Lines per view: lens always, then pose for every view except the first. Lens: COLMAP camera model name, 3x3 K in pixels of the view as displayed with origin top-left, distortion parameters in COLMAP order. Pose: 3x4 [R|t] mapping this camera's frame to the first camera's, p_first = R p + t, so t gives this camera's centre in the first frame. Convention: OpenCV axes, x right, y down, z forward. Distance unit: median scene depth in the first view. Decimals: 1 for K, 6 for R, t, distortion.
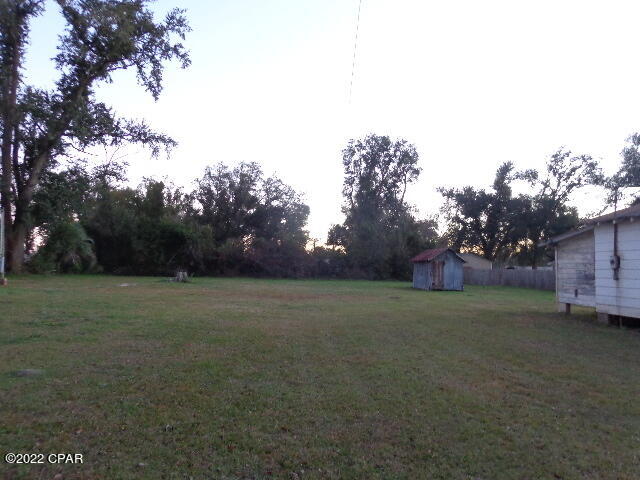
lens RADIAL K [[444.8, 0, 320.0], [0, 444.8, 240.0], [0, 0, 1]] dist [-0.003143, 0.007454]
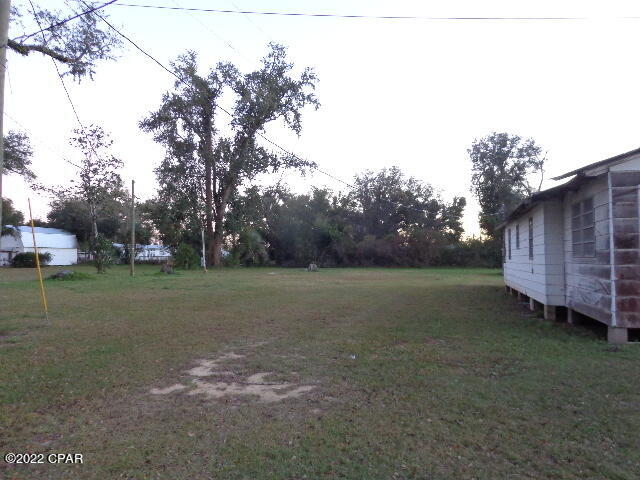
lens RADIAL K [[444.8, 0, 320.0], [0, 444.8, 240.0], [0, 0, 1]] dist [-0.003143, 0.007454]
pose [[0.919659, -0.041048, -0.390566, 0.197396], [0.048674, 0.998768, 0.009643, -0.012493], [0.389689, -0.027879, 0.920524, -0.215066]]
